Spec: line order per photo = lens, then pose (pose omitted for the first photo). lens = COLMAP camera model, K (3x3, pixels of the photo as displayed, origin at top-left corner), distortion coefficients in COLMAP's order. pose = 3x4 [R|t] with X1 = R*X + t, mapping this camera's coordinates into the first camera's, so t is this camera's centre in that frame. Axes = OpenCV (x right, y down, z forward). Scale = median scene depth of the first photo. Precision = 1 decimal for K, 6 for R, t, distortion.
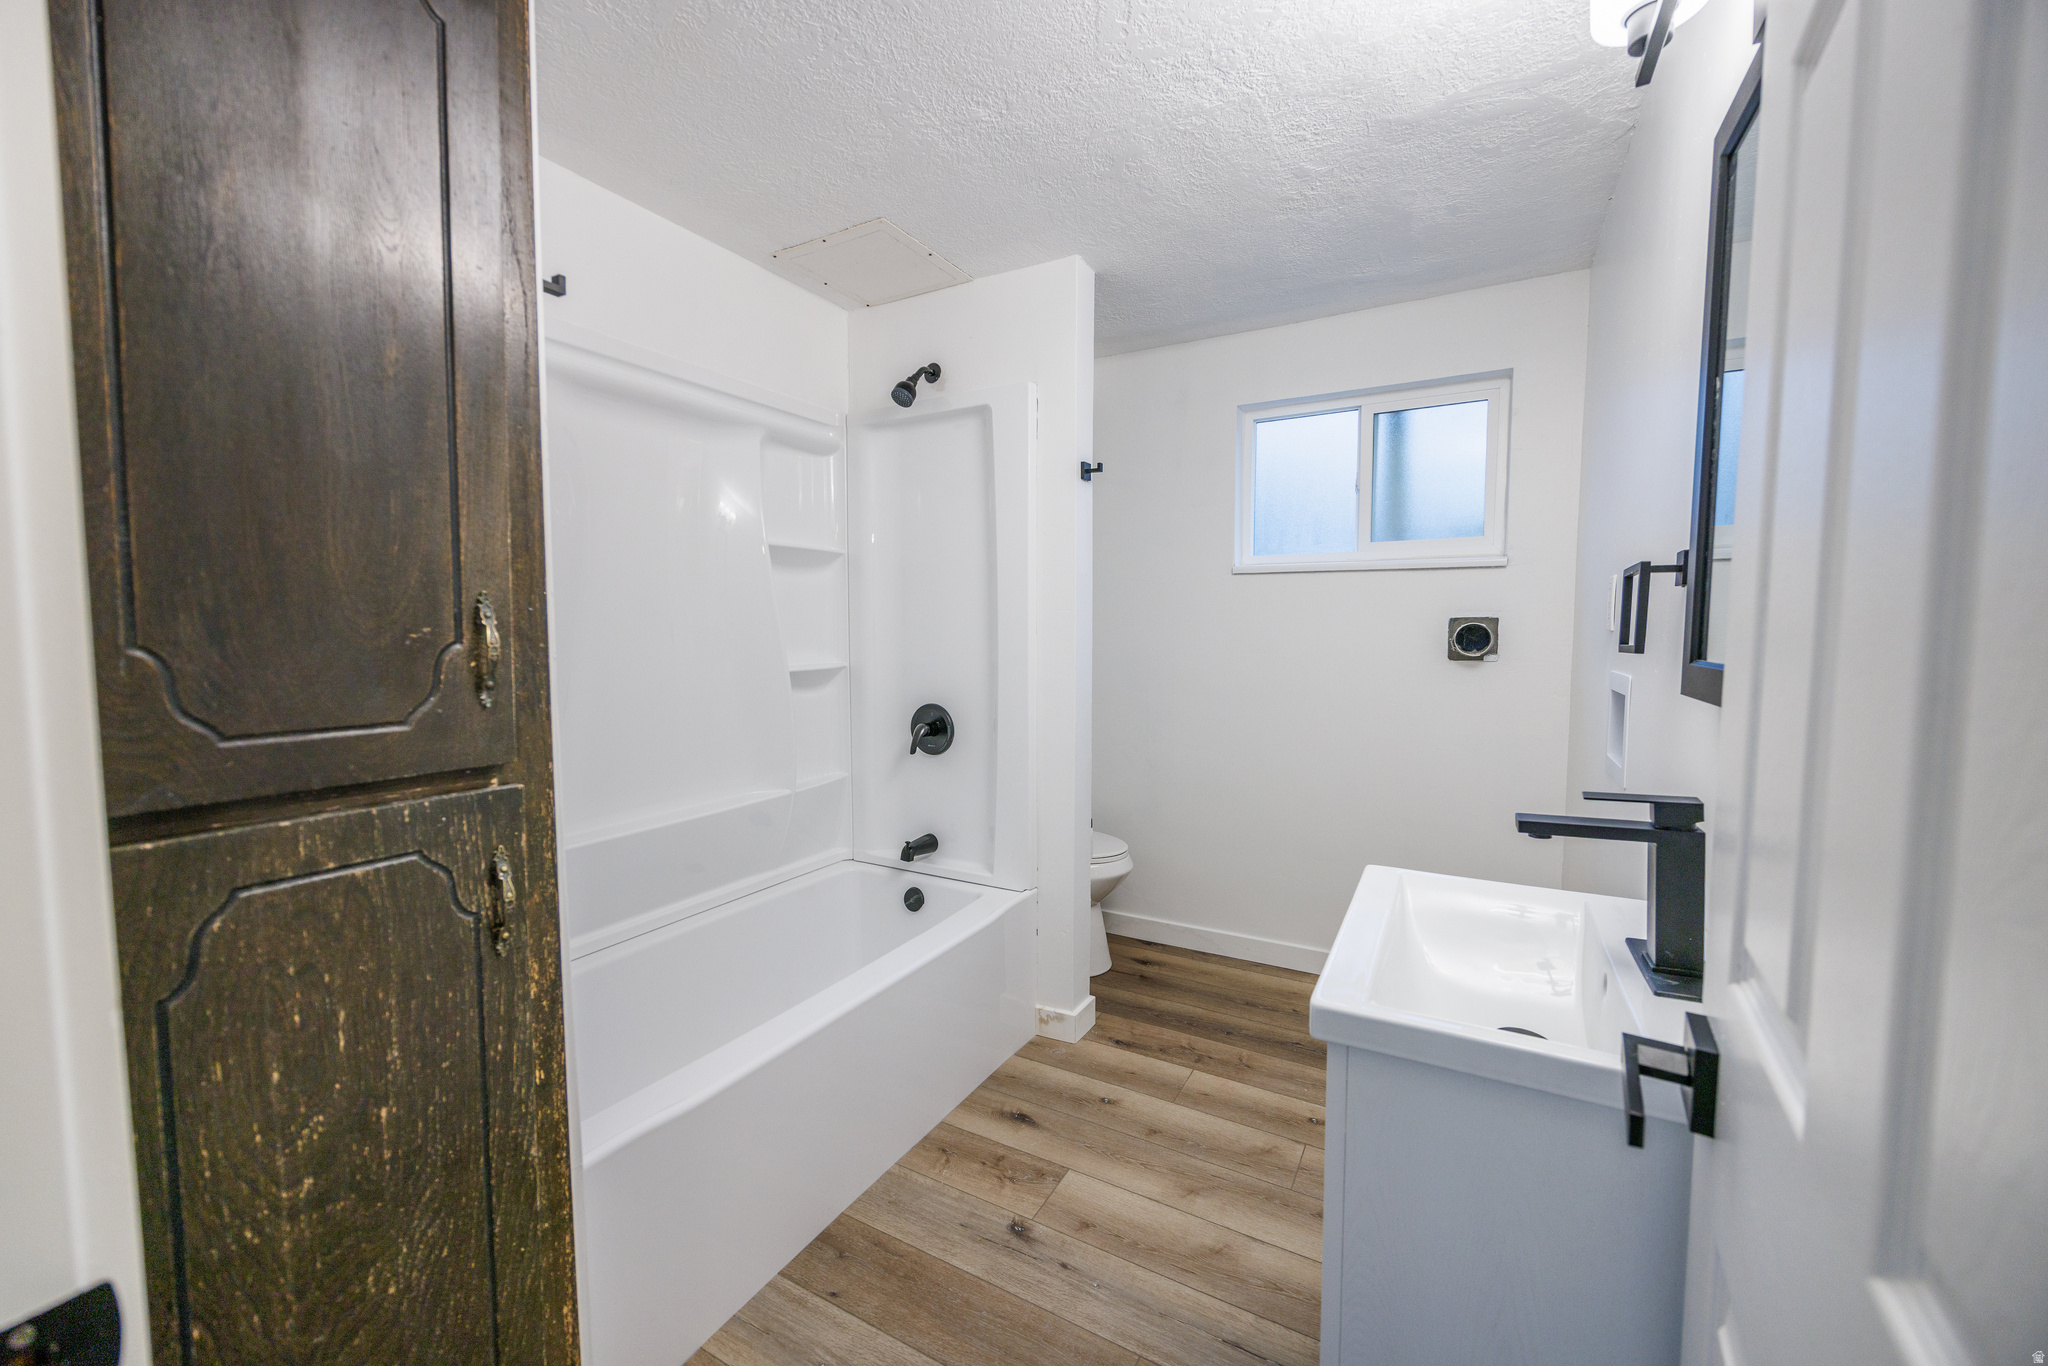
lens RADIAL K [[780.1, 0, 1018.1], [0, 780.1, 681.2], [0, 0, 1]] dist [-0.002818, -0.000136]
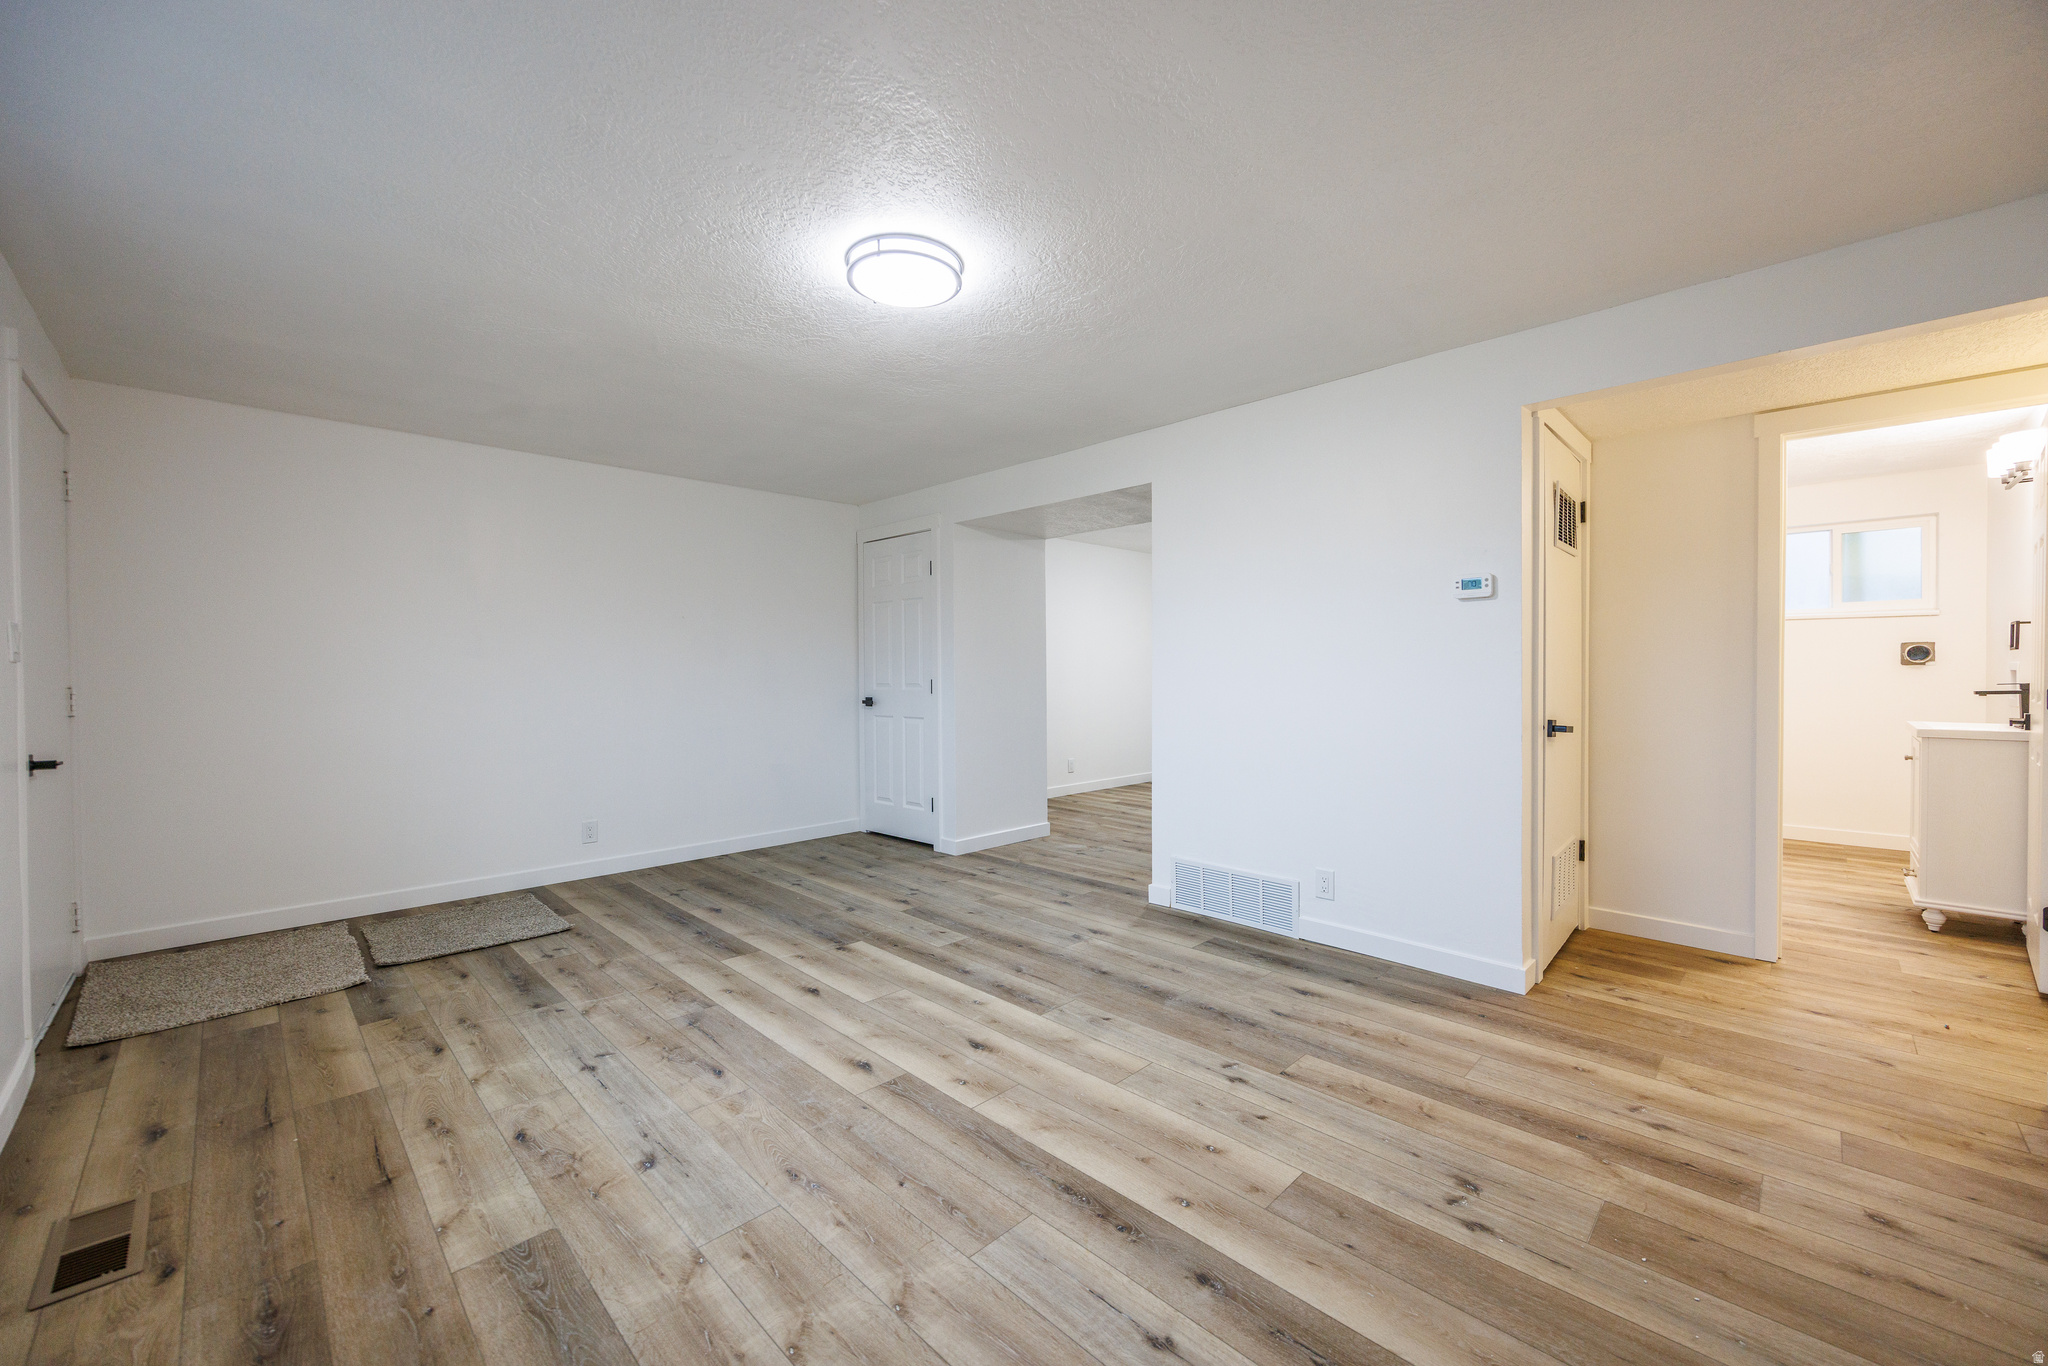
lens RADIAL K [[780.1, 0, 1018.1], [0, 780.1, 681.2], [0, 0, 1]] dist [-0.002818, -0.000136]
pose [[0.964893, -0.000262, -0.262645, -1.076466], [-0.014166, 0.998492, -0.053040, 0.149740], [0.262263, 0.054898, 0.963434, -1.453633]]
